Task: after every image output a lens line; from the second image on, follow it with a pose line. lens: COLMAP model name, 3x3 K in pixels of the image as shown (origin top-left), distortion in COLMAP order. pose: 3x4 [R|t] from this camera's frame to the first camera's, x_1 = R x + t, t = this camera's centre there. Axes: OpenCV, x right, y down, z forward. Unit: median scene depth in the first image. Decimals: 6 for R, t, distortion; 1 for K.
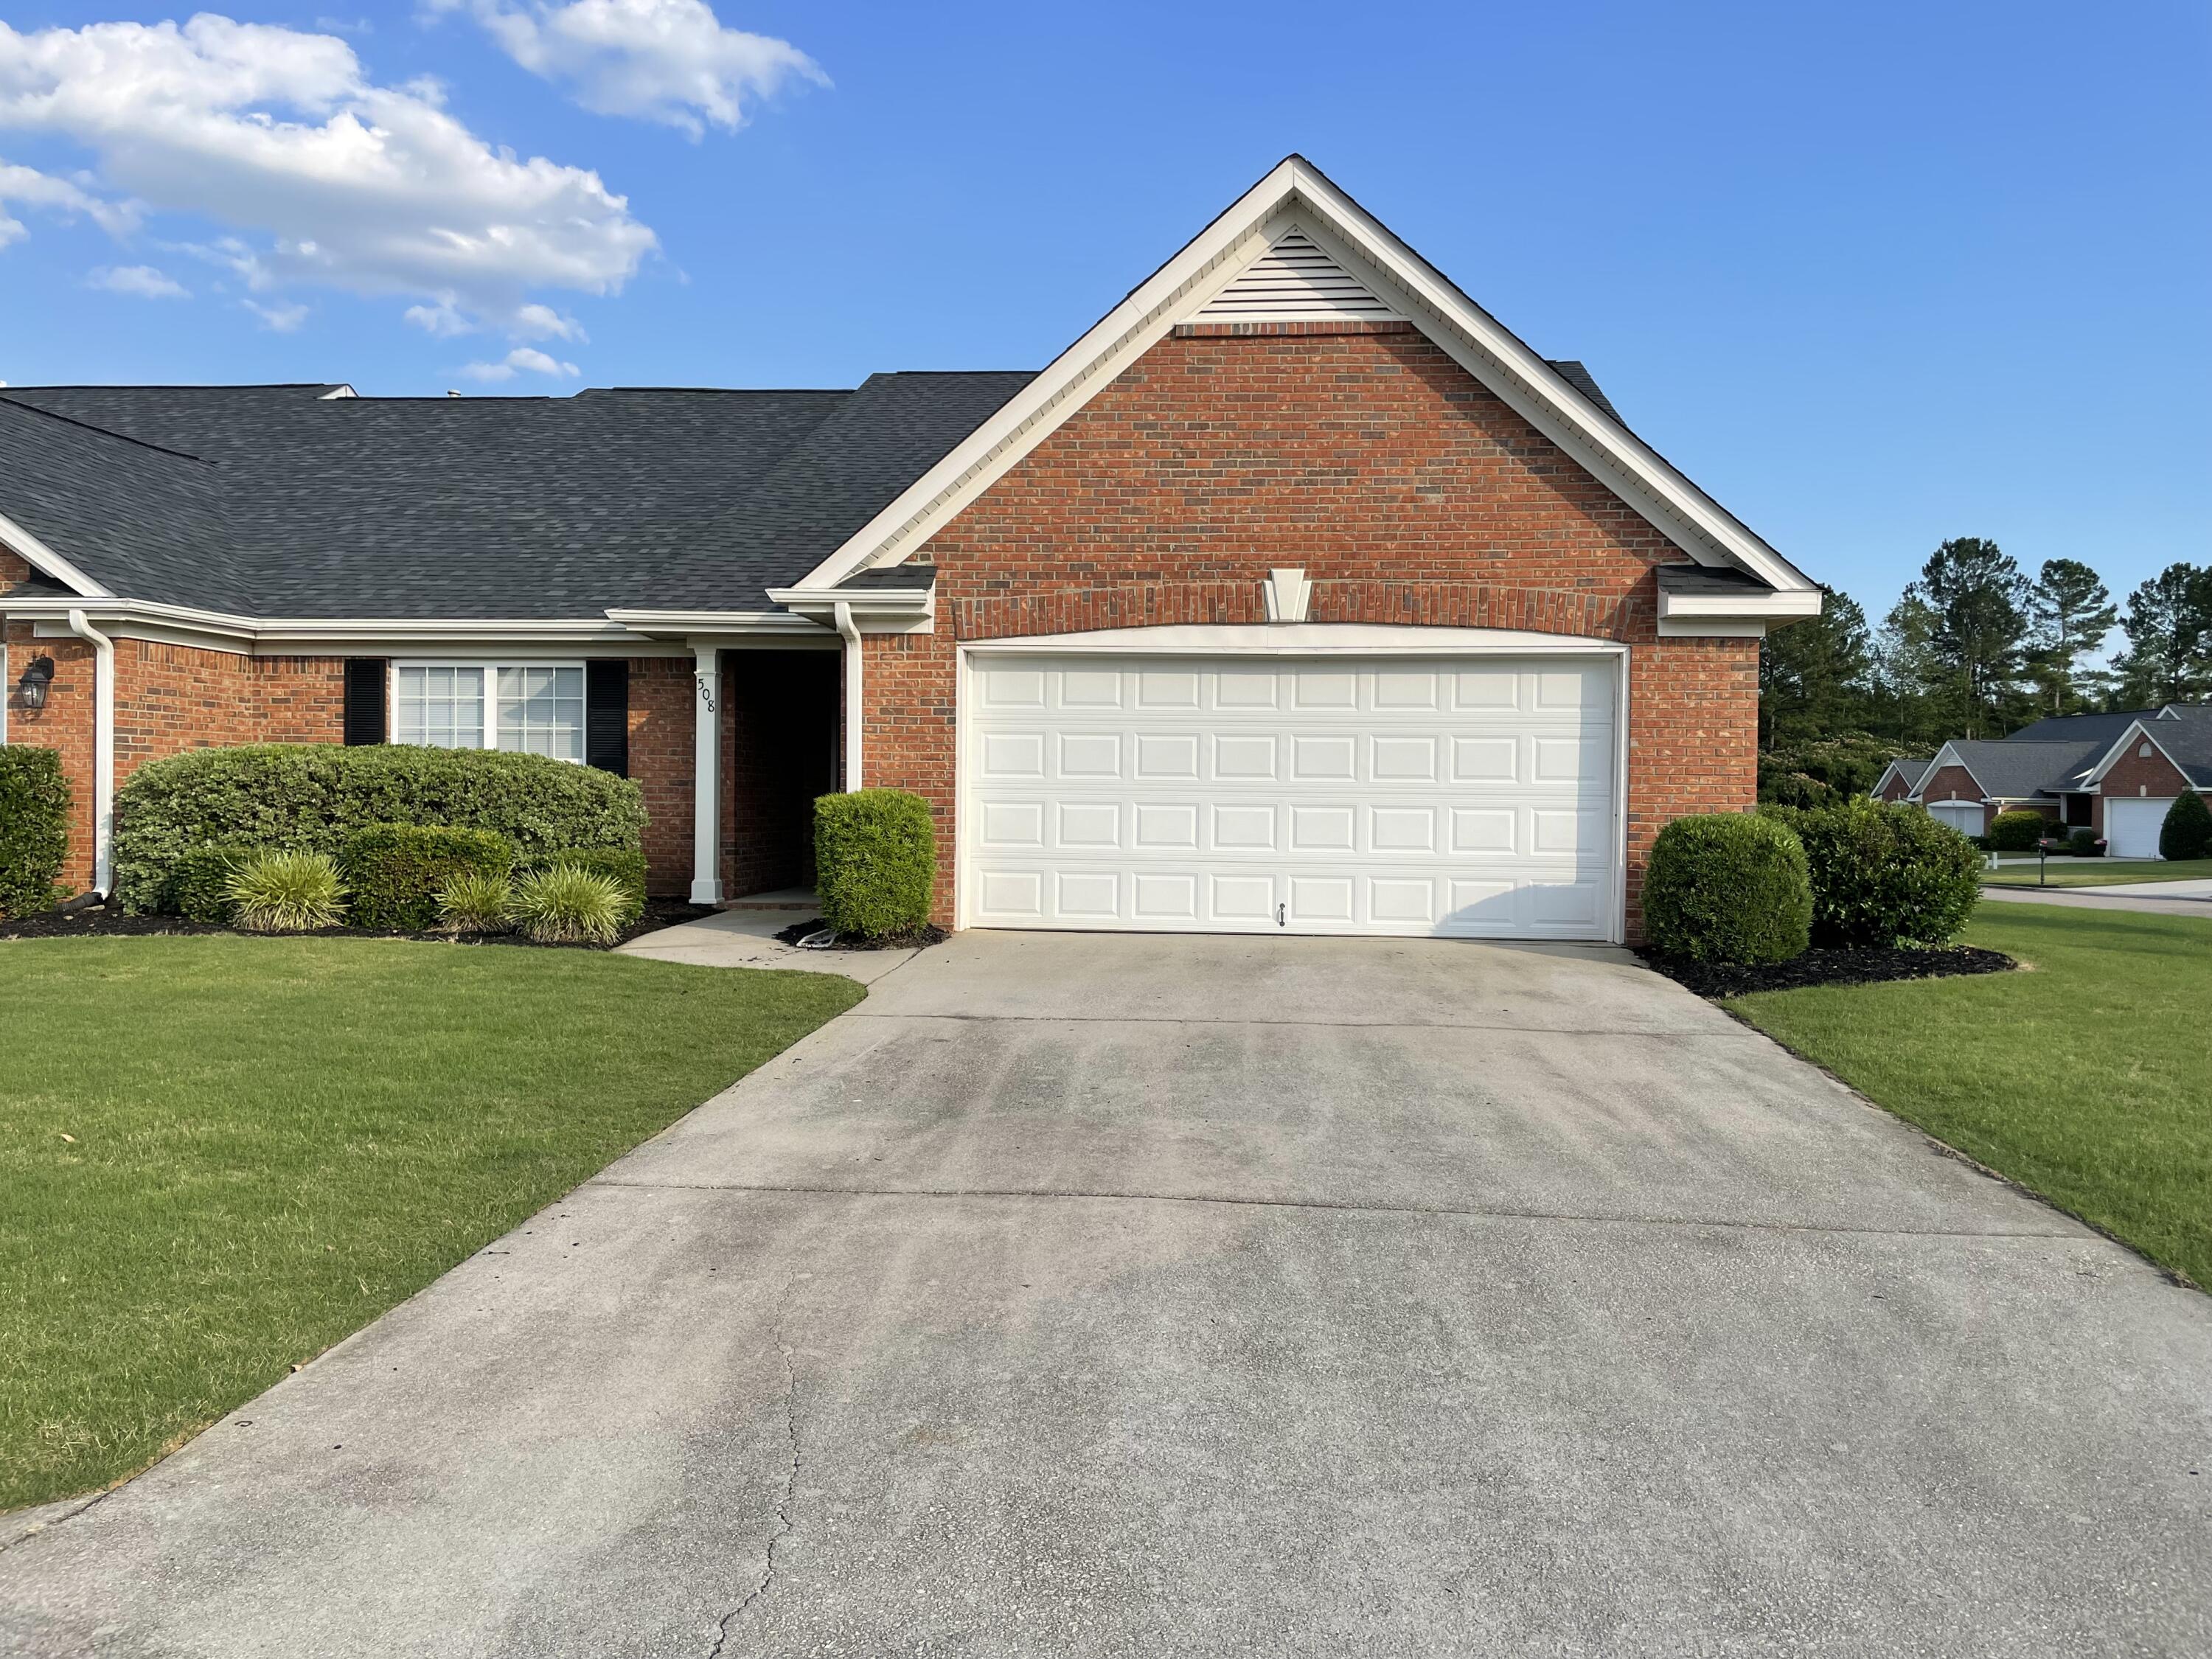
lens RADIAL K [[1707.0, 0, 1127.3], [0, 1707.0, 841.7], [0, 0, 1]] dist [0.071944, -0.099873]
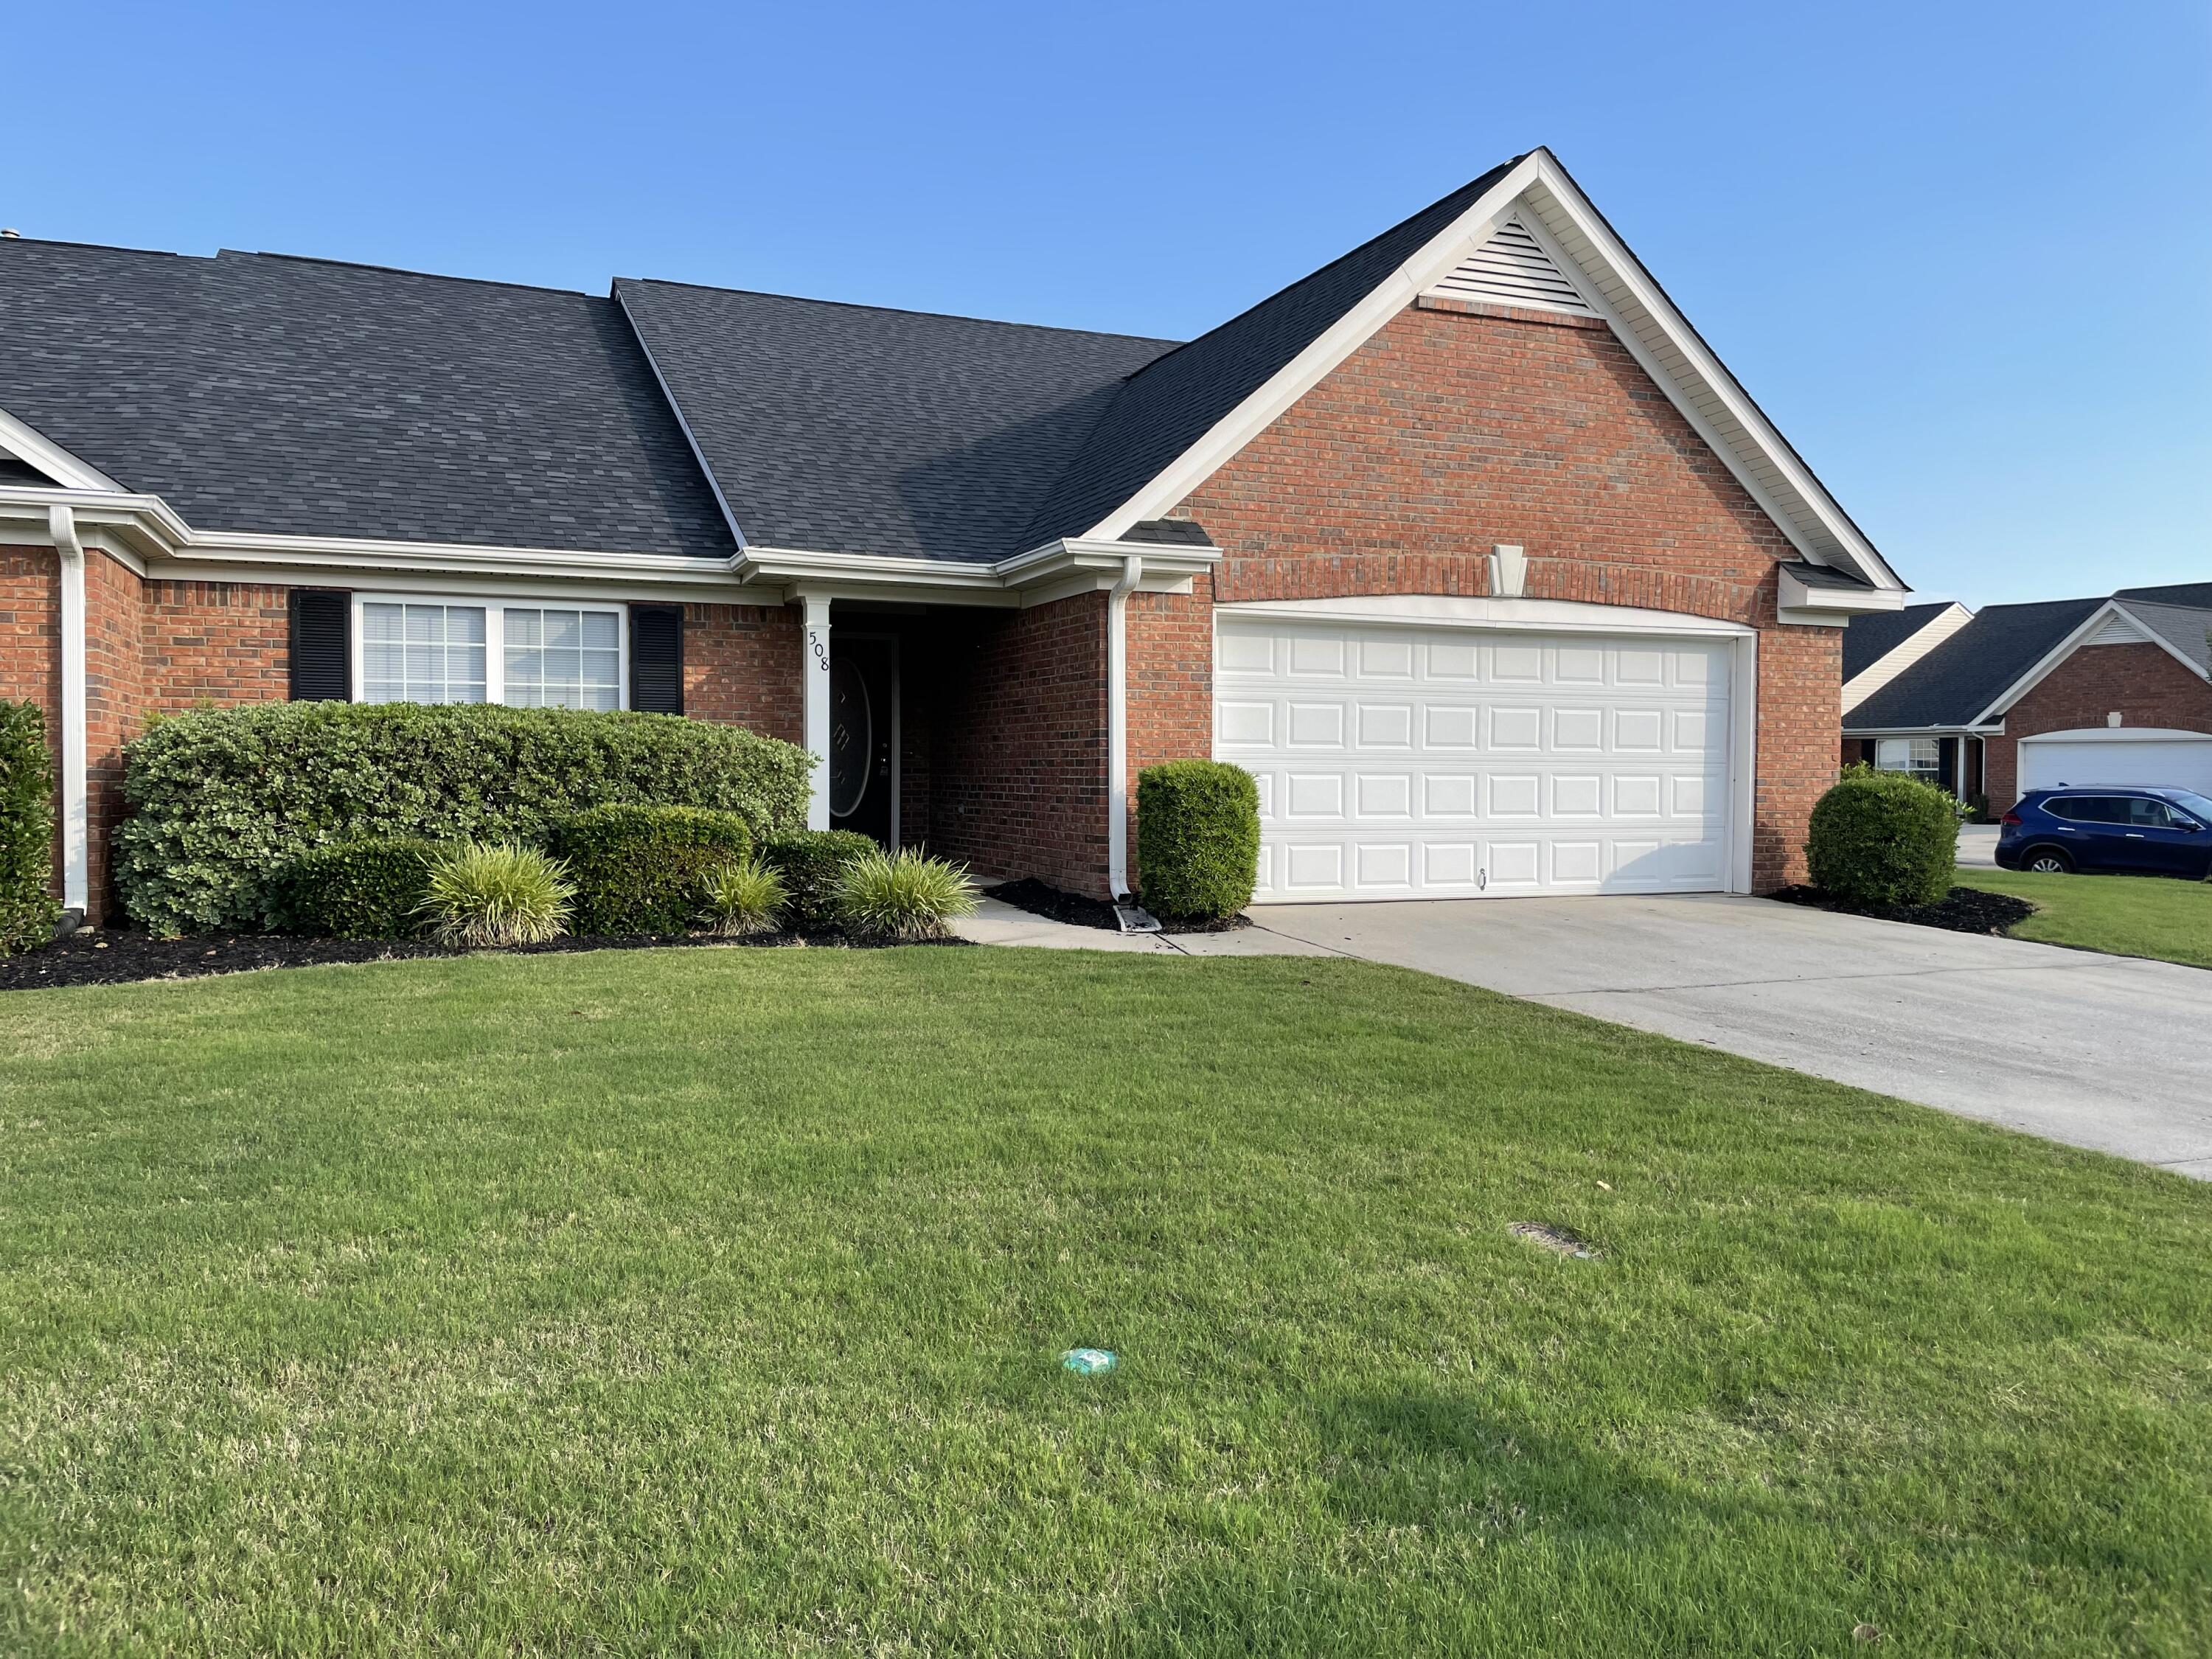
lens RADIAL K [[1707.0, 0, 1119.1], [0, 1707.0, 844.9], [0, 0, 1]] dist [0.071944, -0.099873]
pose [[0.881311, -0.026942, 0.471768, -0.604938], [0.015715, 0.999492, 0.027722, -0.010508], [-0.472275, -0.017018, 0.881287, 0.189159]]
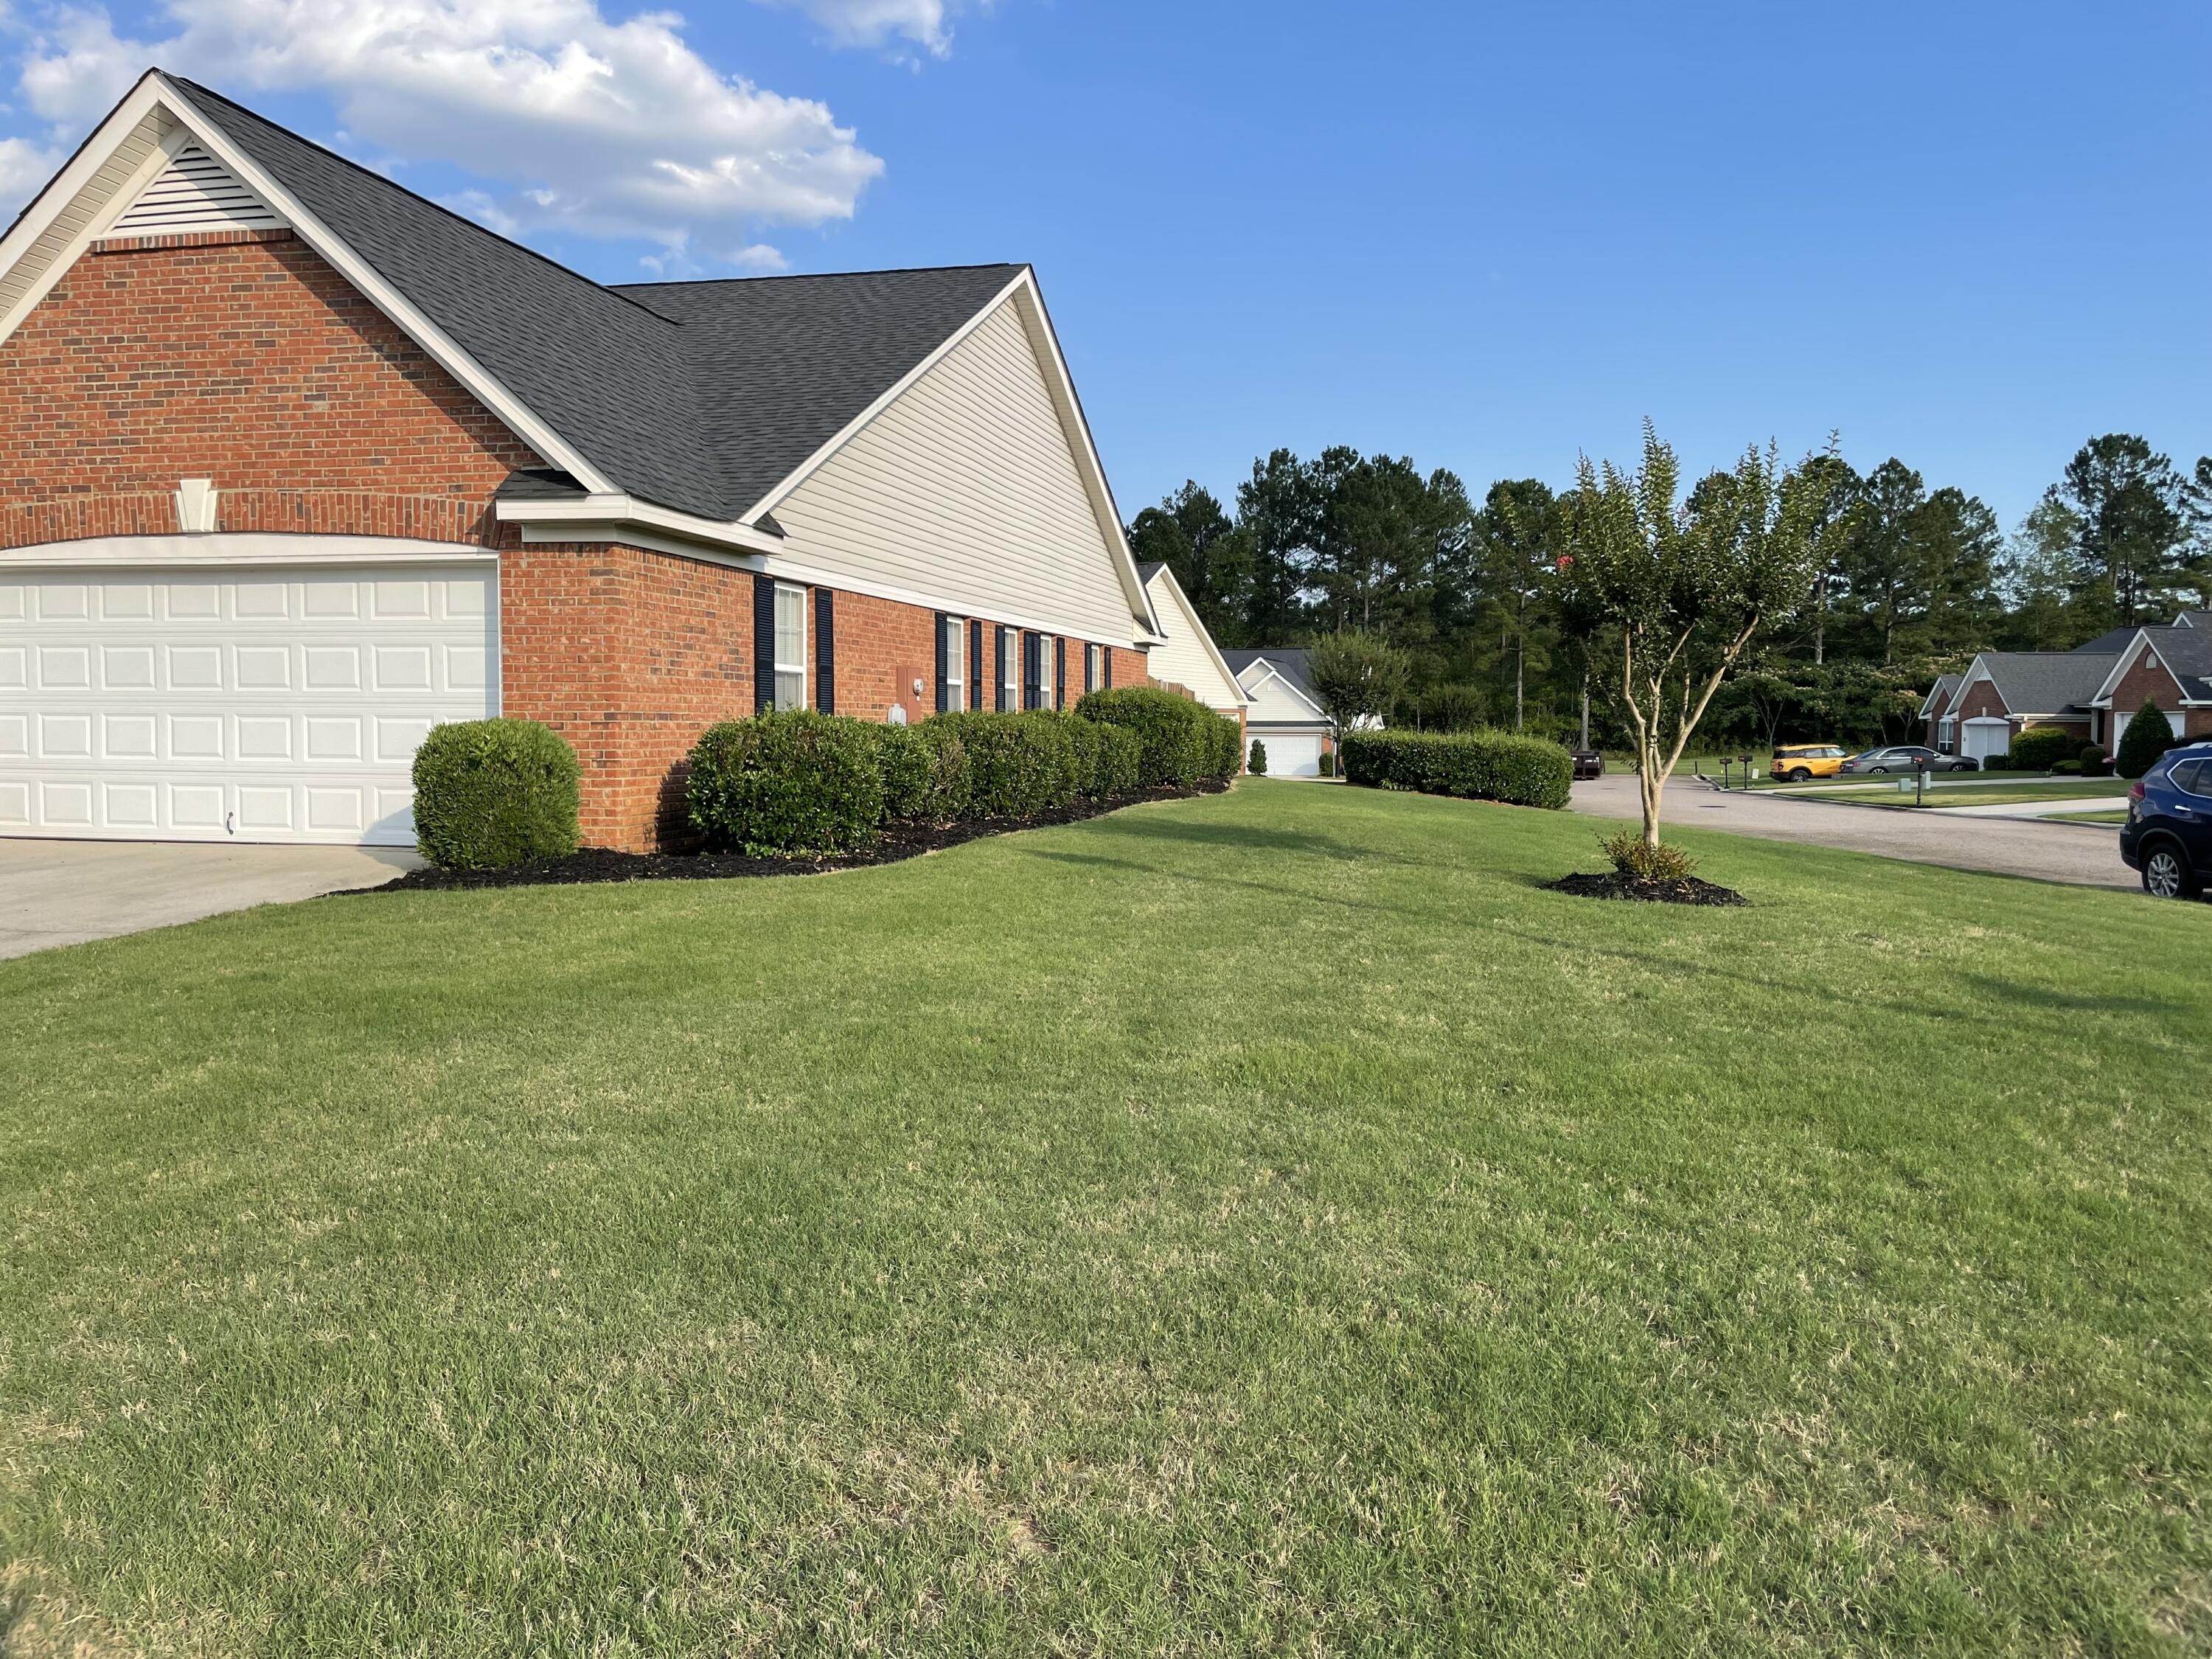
lens RADIAL K [[1707.0, 0, 1101.7], [0, 1707.0, 830.5], [0, 0, 1]] dist [0.071944, -0.099873]
pose [[0.992151, 0.002564, -0.125020, 0.744045], [0.002109, 0.999305, 0.037229, 0.010405], [0.125028, -0.037200, 0.991455, 0.049137]]
